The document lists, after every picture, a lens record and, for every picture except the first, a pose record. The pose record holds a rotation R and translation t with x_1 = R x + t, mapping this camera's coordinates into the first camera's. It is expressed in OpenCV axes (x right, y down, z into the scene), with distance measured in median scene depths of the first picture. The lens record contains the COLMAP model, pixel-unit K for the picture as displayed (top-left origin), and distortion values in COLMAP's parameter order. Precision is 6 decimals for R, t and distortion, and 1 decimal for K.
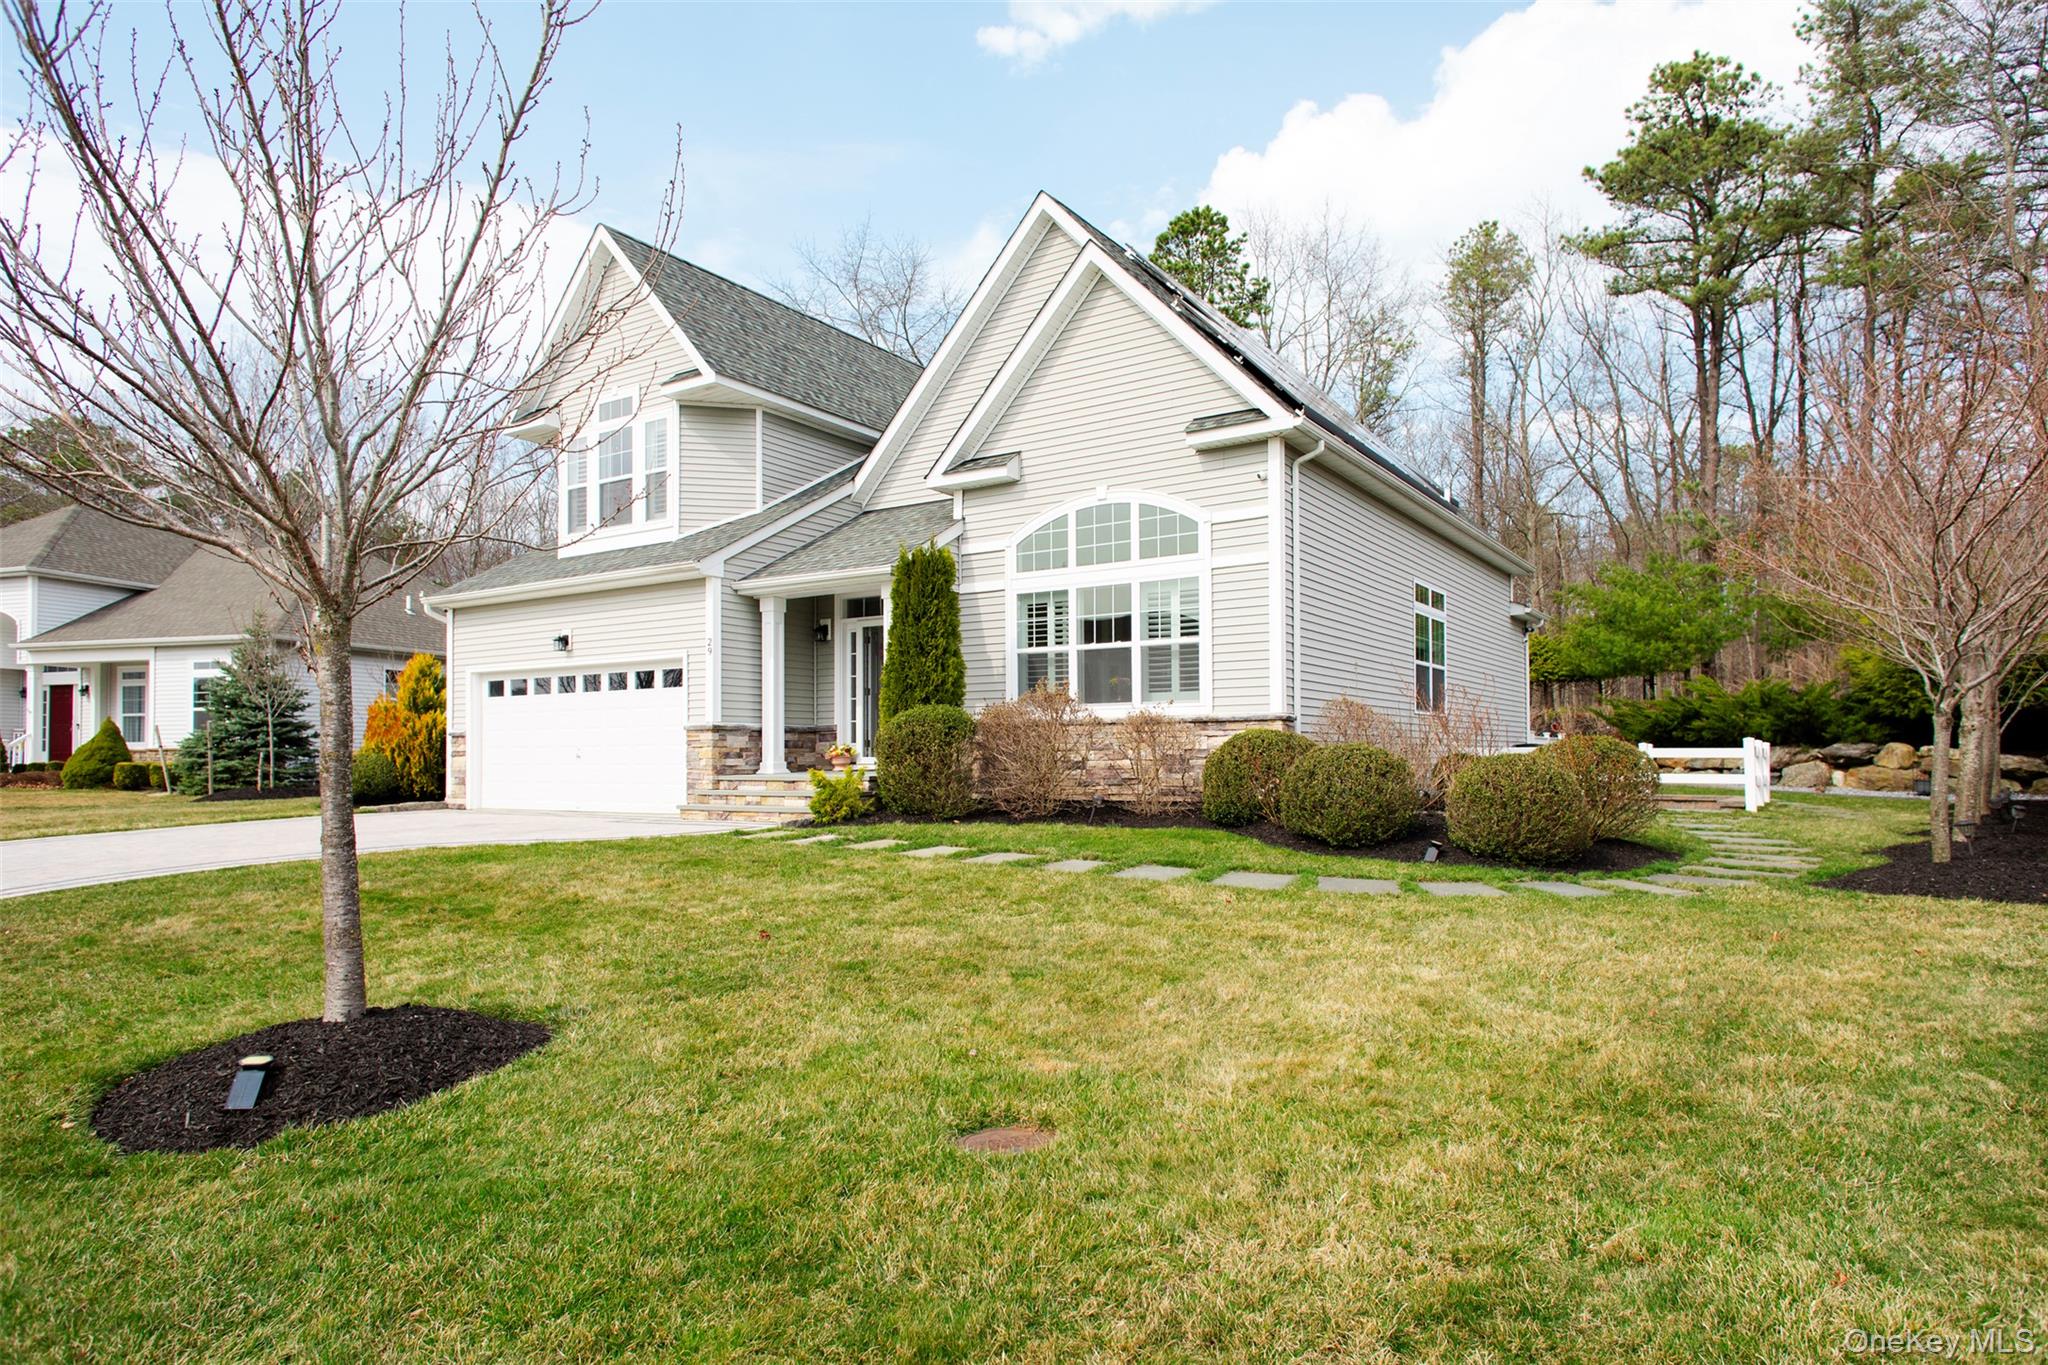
lens RADIAL K [[1153.5, 0, 1037.4], [0, 1153.5, 727.3], [0, 0, 1]] dist [0.023715, -0.000216]
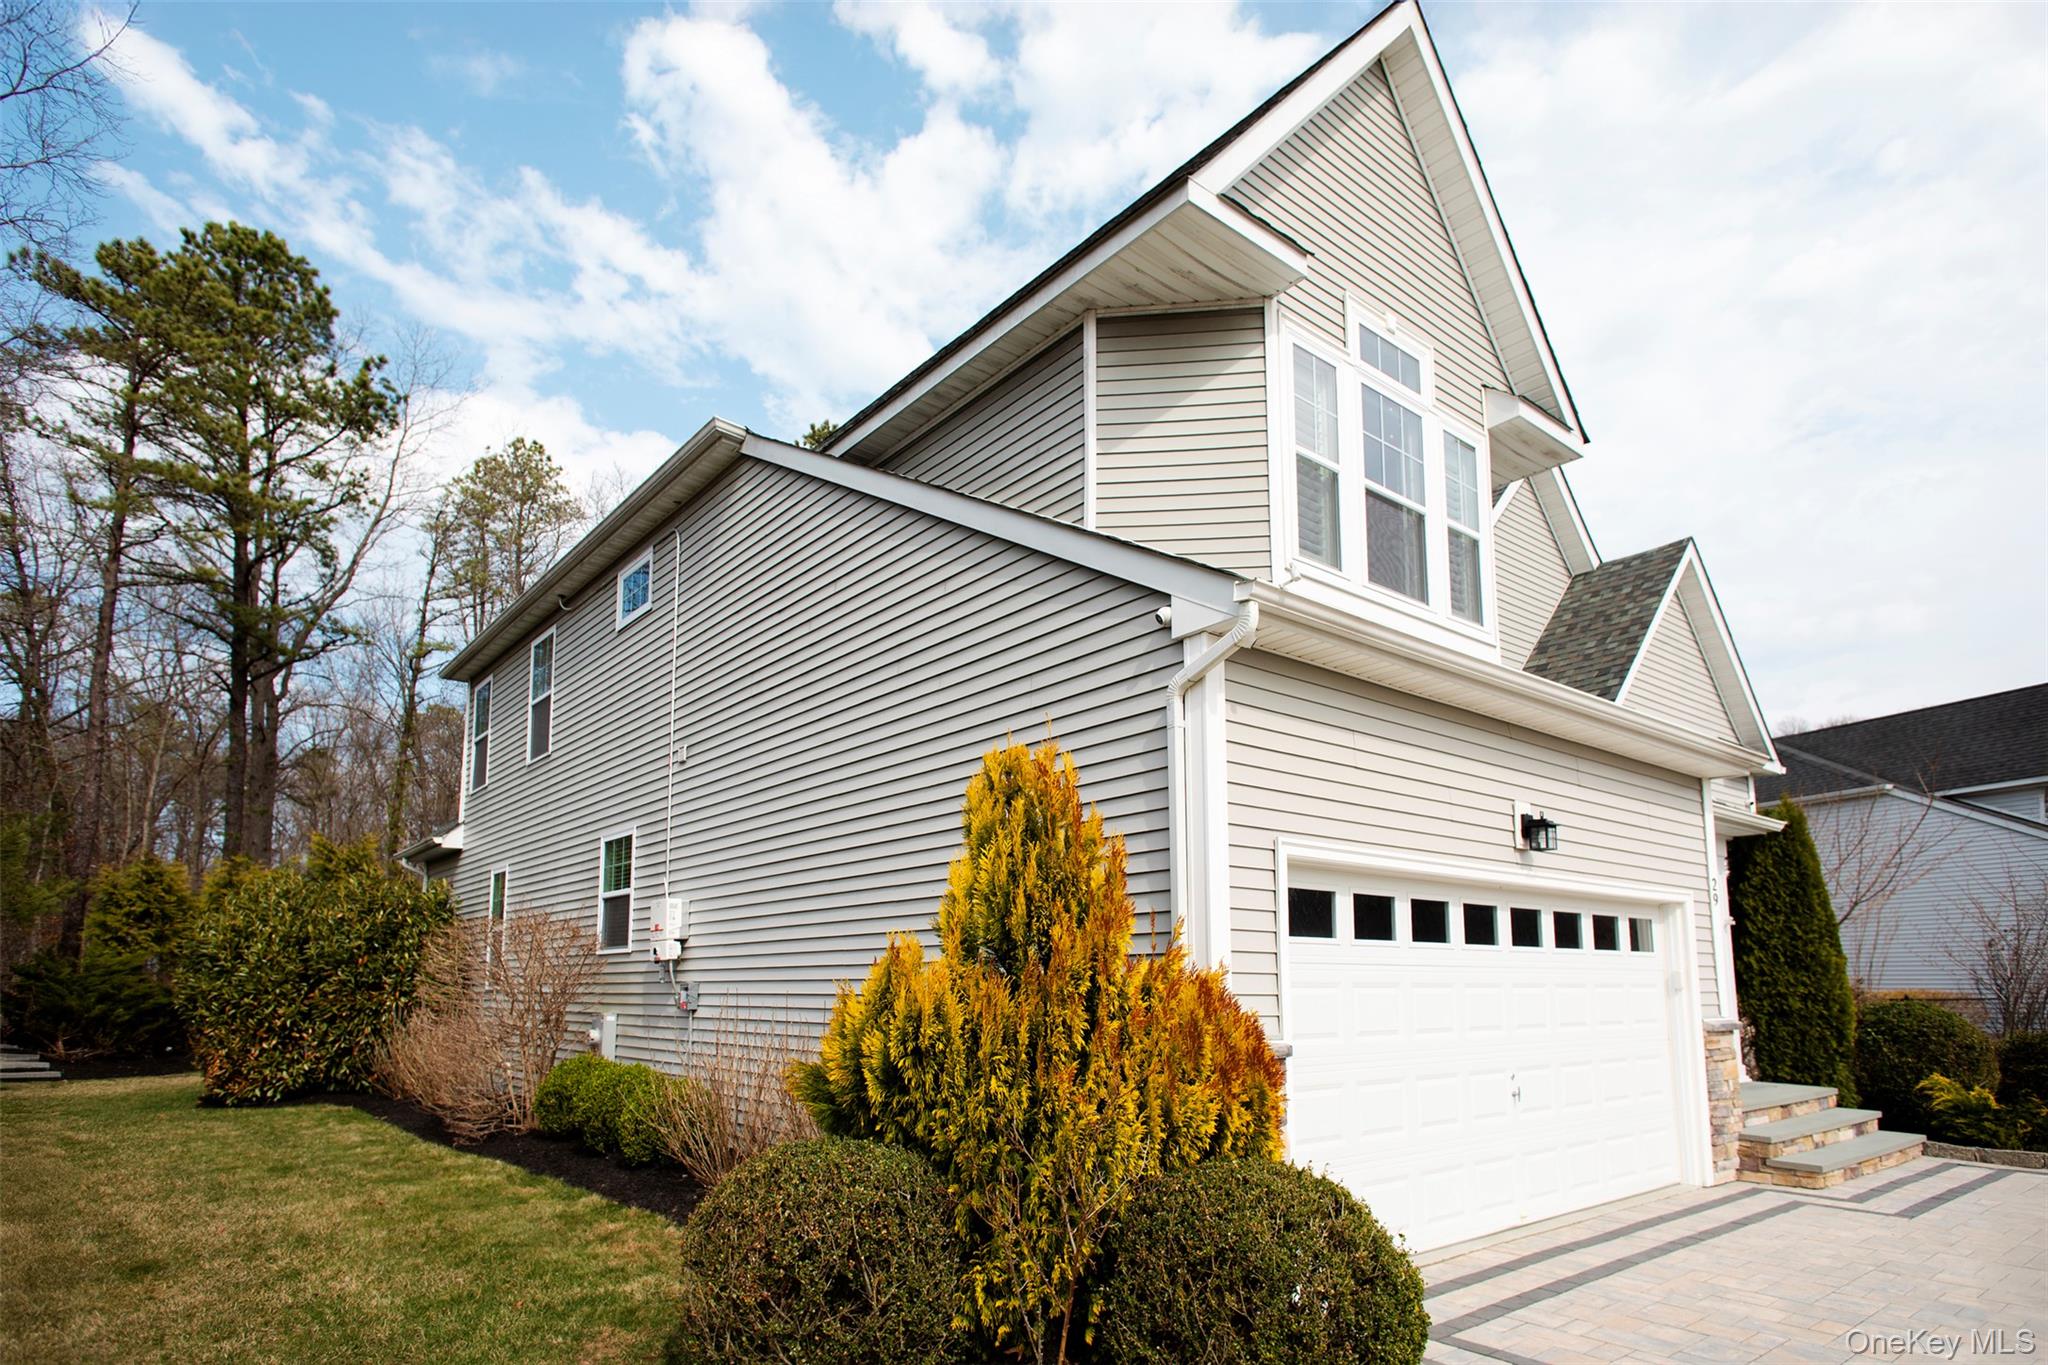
lens RADIAL K [[1153.5, 0, 1037.4], [0, 1153.5, 727.3], [0, 0, 1]] dist [0.023715, -0.000216]
pose [[0.306536, 0.213439, 0.927620, -0.838531], [-0.029417, 0.976194, -0.214894, -0.011646], [-0.951404, 0.038585, 0.305518, 0.994674]]
